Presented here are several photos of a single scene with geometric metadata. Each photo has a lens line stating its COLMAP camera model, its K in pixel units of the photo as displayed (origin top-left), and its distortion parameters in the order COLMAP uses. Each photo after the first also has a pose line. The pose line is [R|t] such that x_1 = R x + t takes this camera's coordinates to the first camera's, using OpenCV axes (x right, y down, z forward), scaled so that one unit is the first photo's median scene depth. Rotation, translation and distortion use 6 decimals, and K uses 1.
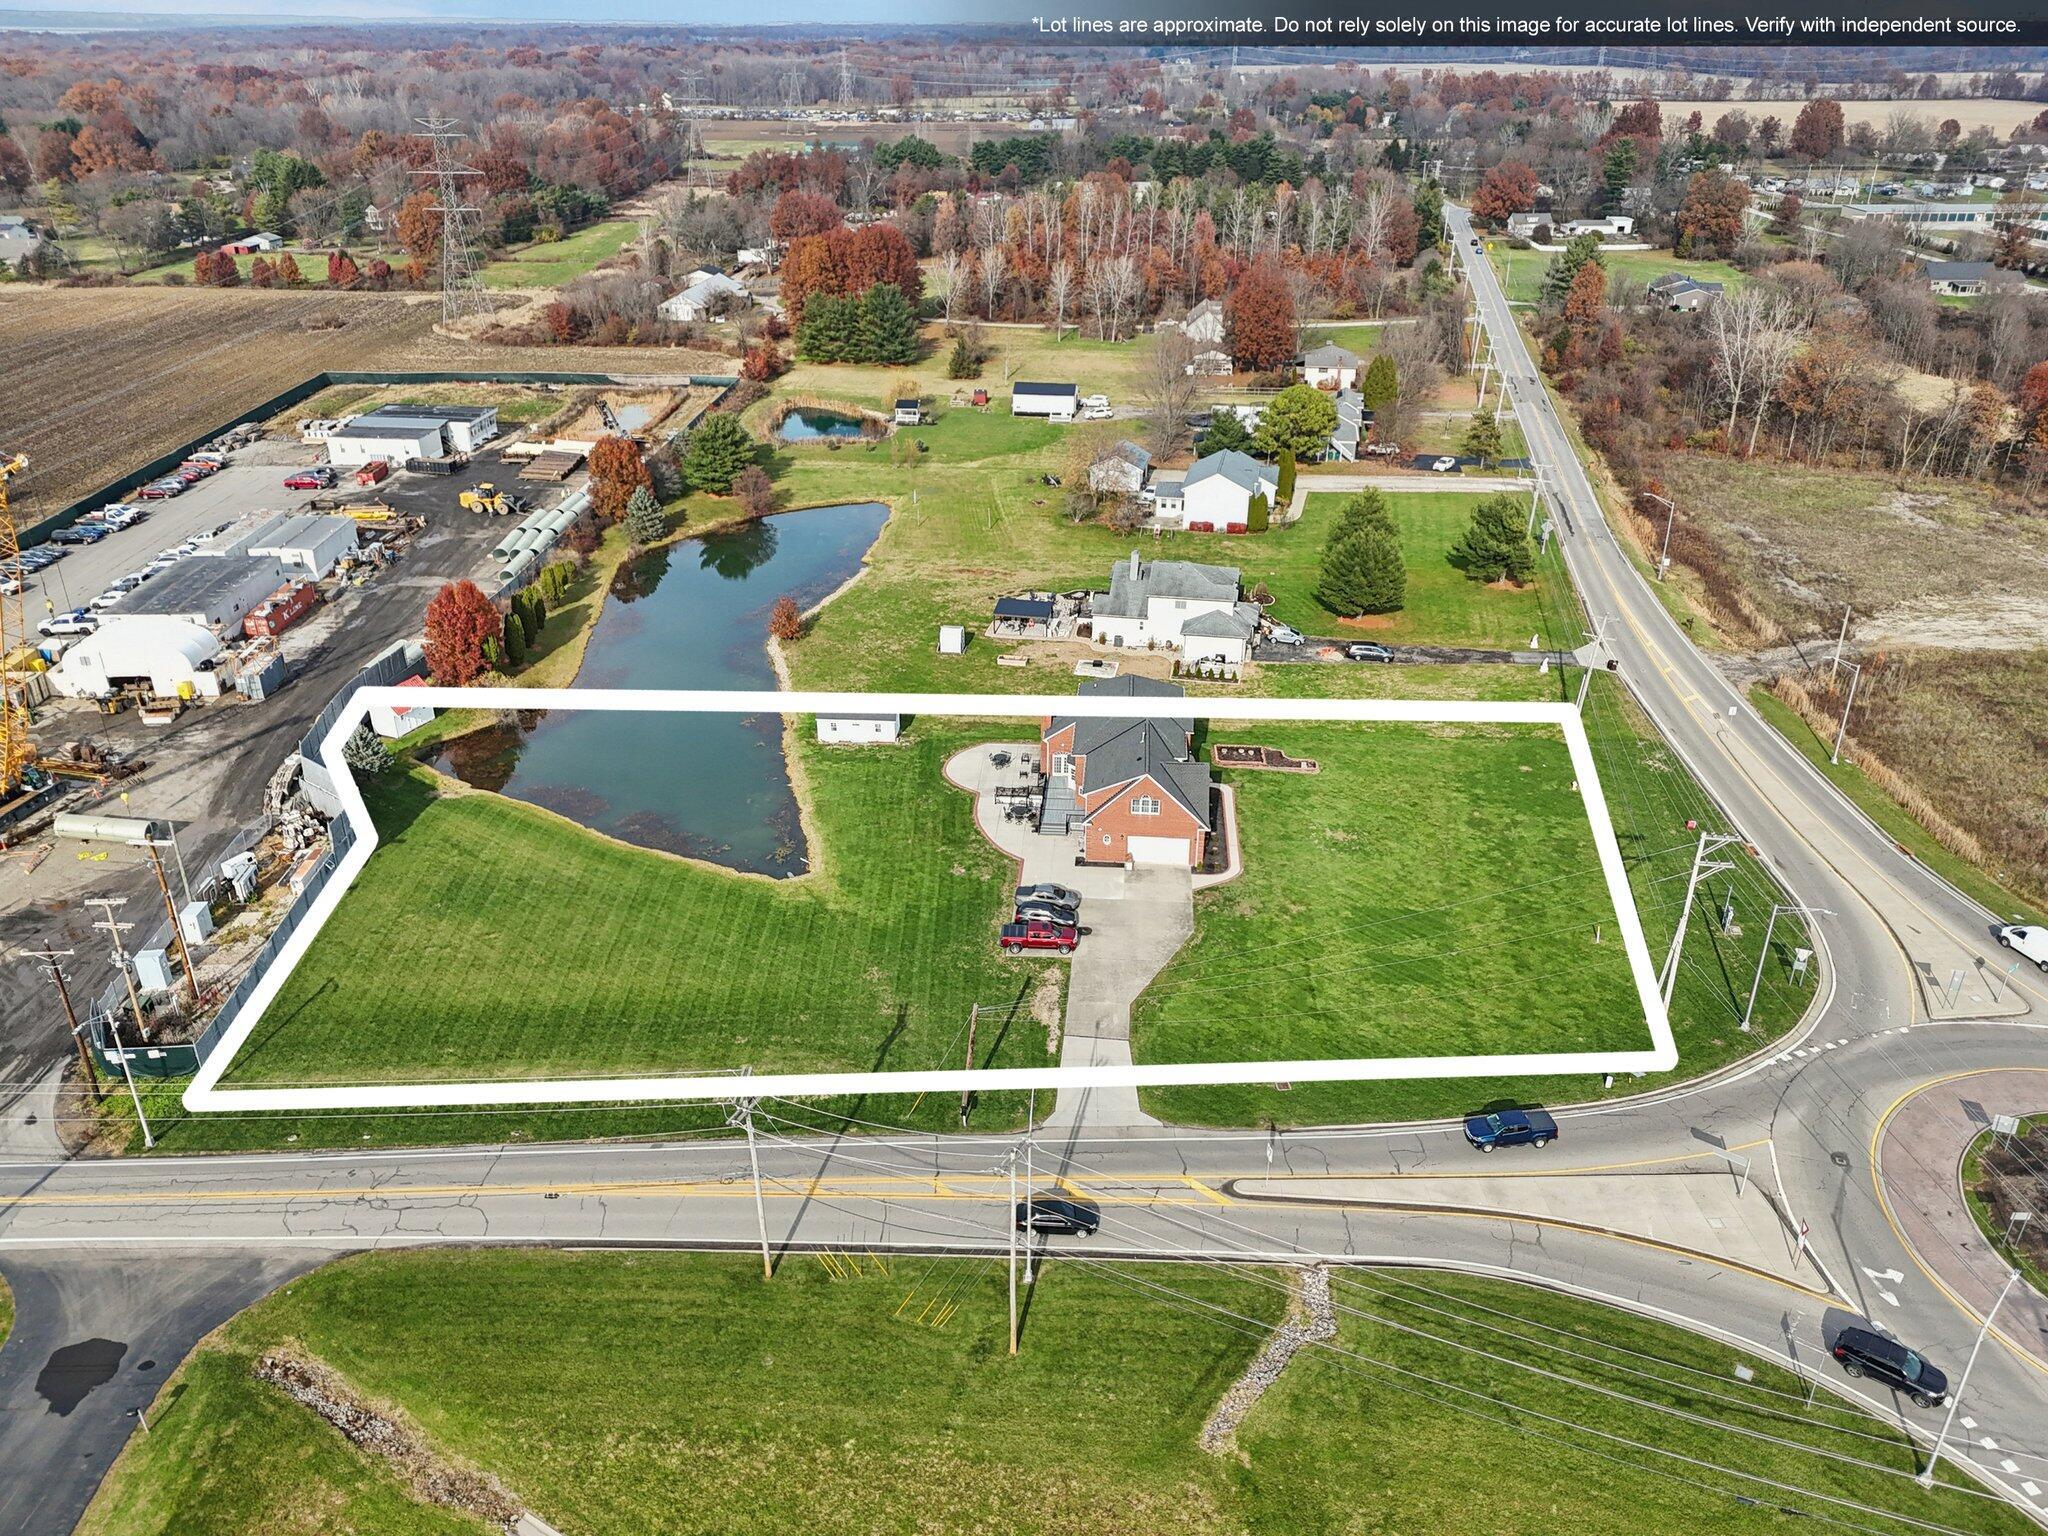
lens RADIAL K [[1491.6, 0, 1023.3], [0, 1491.6, 773.8], [0, 0, 1]] dist [0.079728, -0.081654]
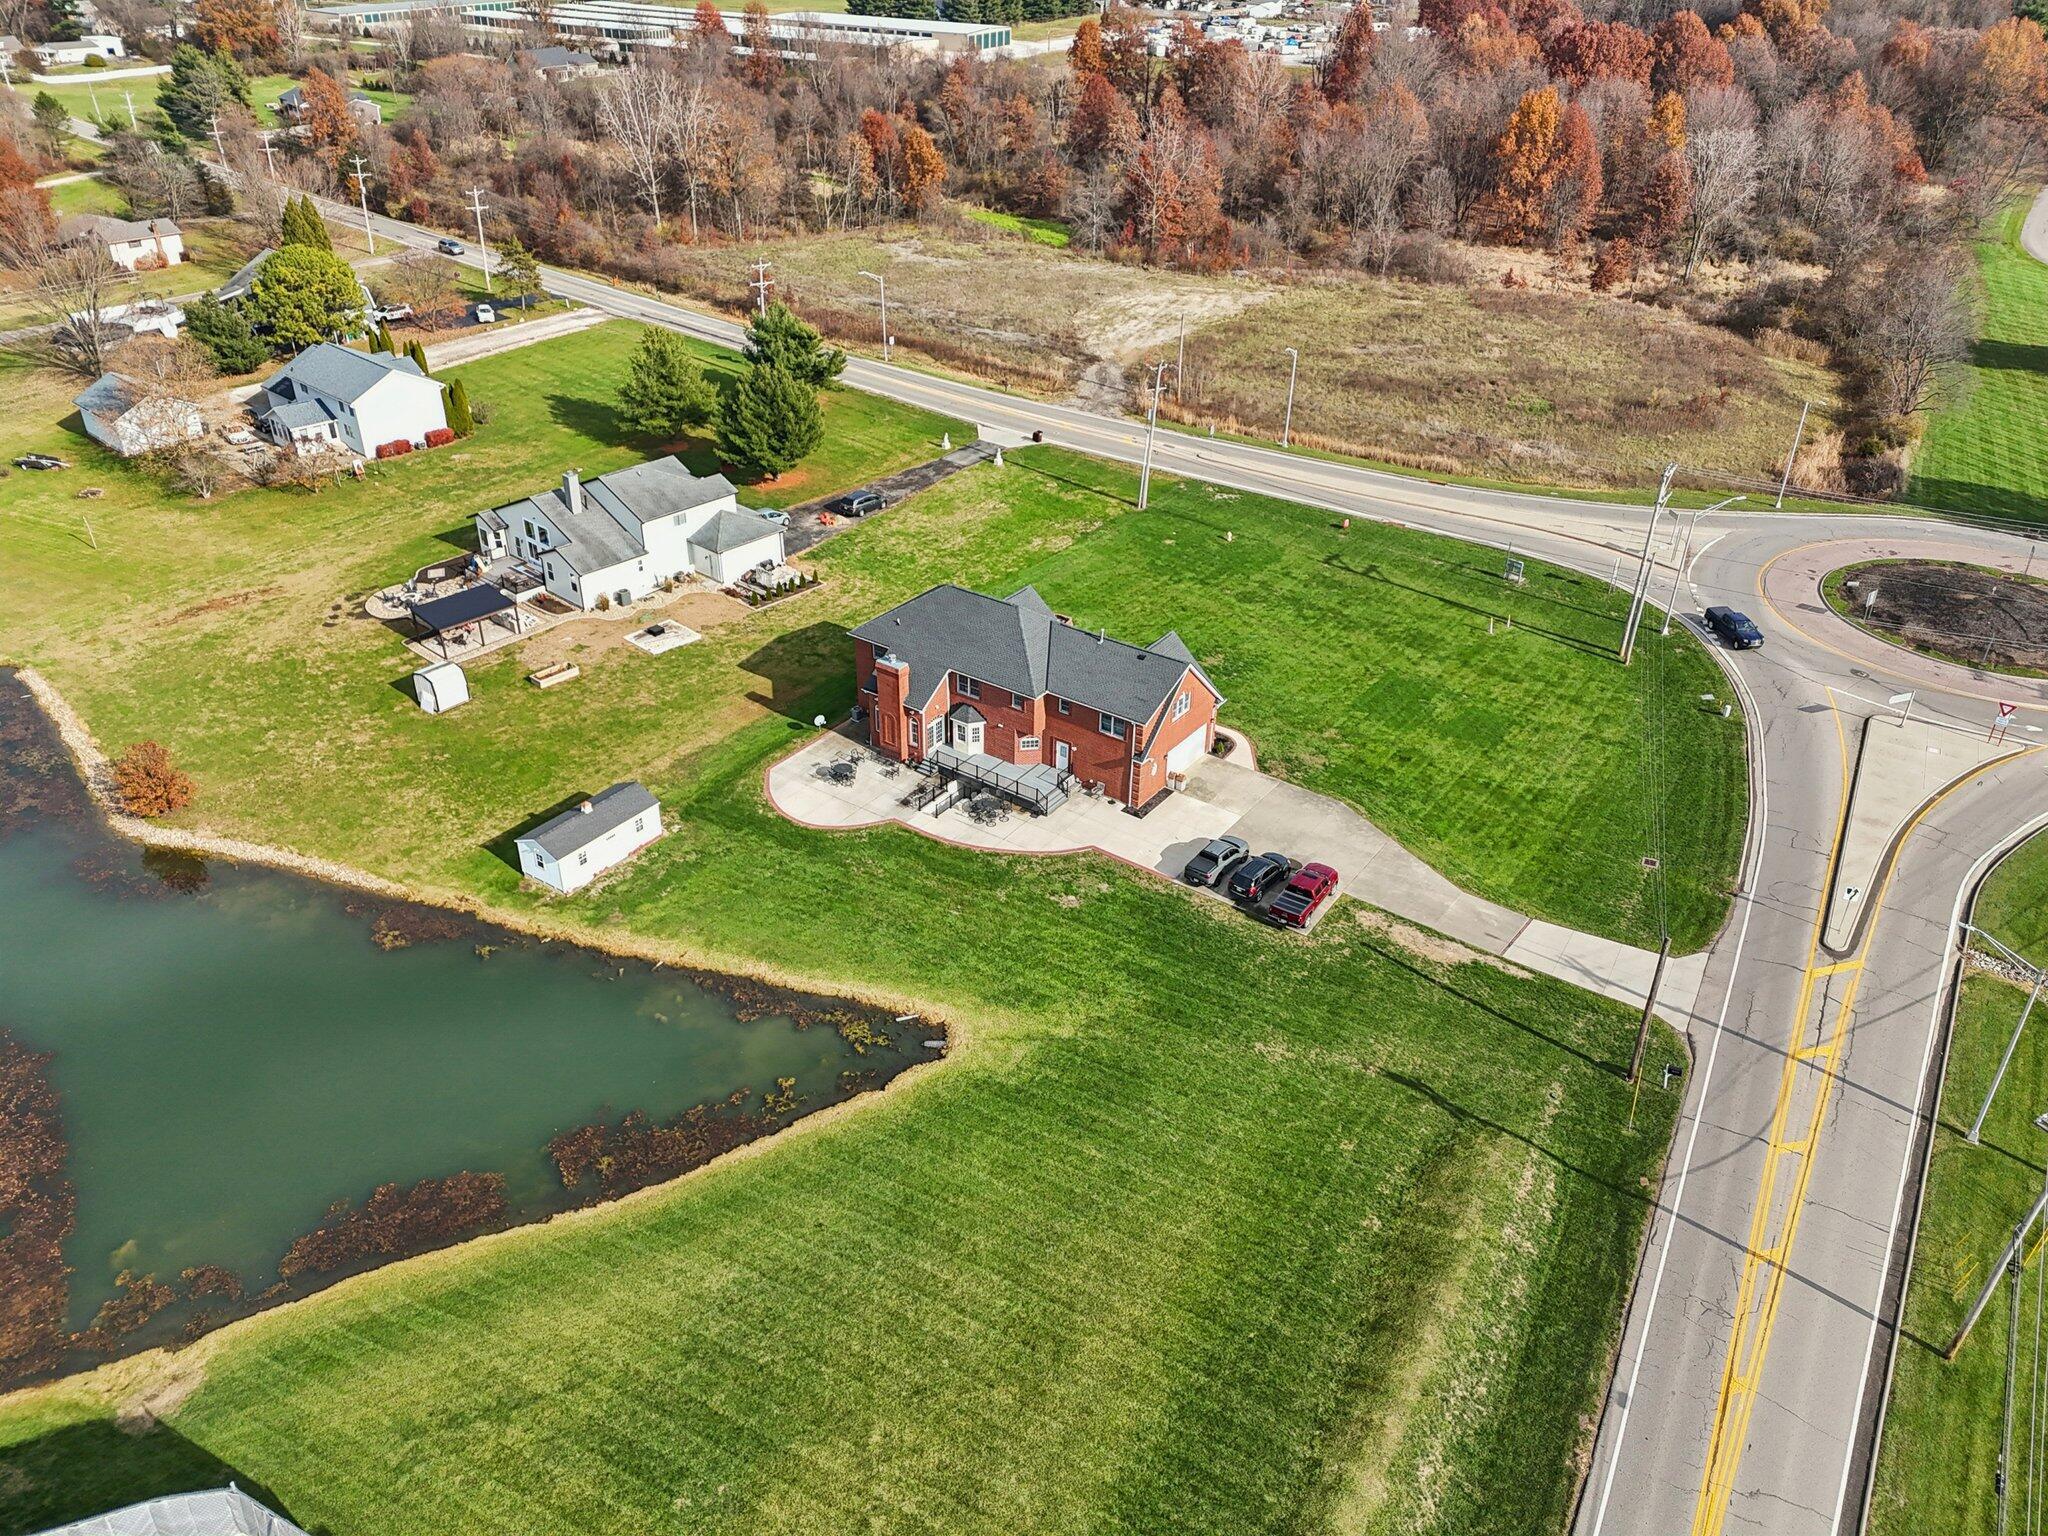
lens RADIAL K [[1491.6, 0, 1023.3], [0, 1491.6, 773.8], [0, 0, 1]] dist [0.079728, -0.081654]
pose [[0.517324, -0.439783, 0.734143, -0.541285], [0.371818, 0.888161, 0.270039, -0.185166], [-0.770796, 0.133270, 0.622987, 0.568171]]
